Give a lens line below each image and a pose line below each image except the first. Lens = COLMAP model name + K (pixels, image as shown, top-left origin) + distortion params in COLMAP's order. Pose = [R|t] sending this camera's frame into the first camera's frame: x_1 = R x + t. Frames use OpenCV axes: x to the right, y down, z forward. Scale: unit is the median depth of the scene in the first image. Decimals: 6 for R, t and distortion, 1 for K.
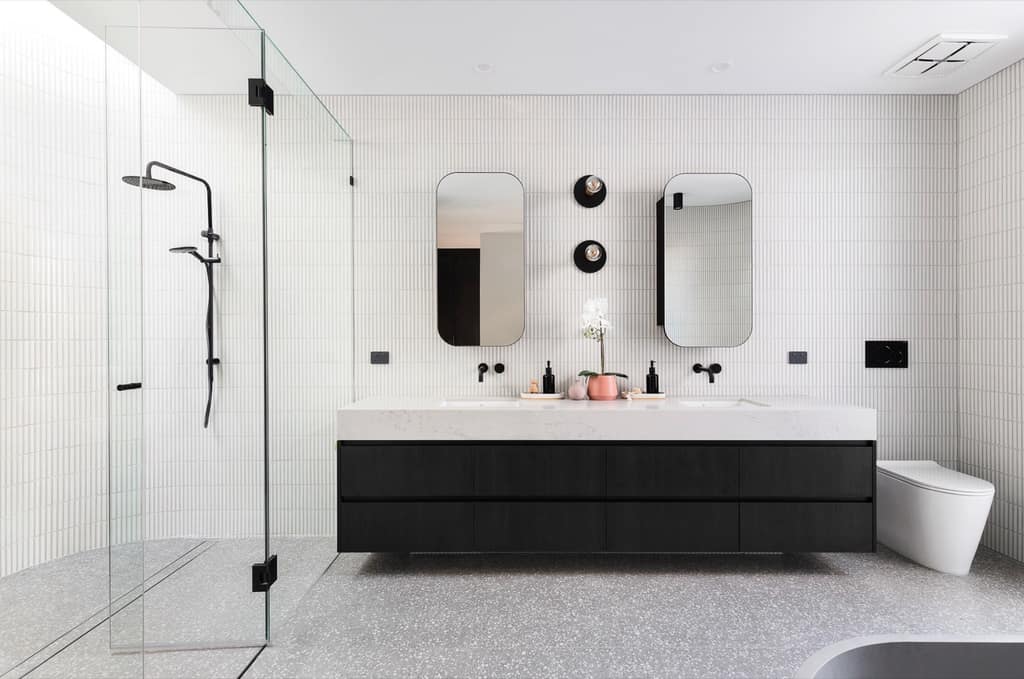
lens RADIAL K [[477.1, 0, 512.0], [0, 477.1, 339.5], [0, 0, 1]] dist [-0.002611, 0.000512]
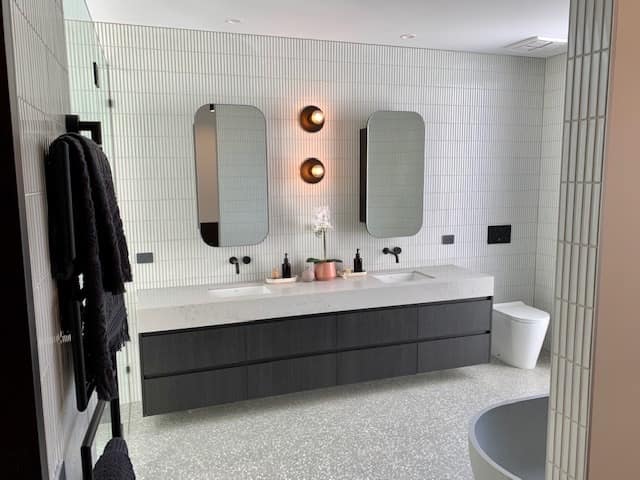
lens RADIAL K [[505.5, 0, 320.0], [0, 505.5, 240.0], [0, 0, 1]] dist [0.133903, -0.393651]
pose [[0.941558, -0.051852, 0.332836, -0.302468], [0.006687, 0.990764, 0.135432, -0.183095], [-0.336784, -0.125292, 0.933209, -0.337161]]
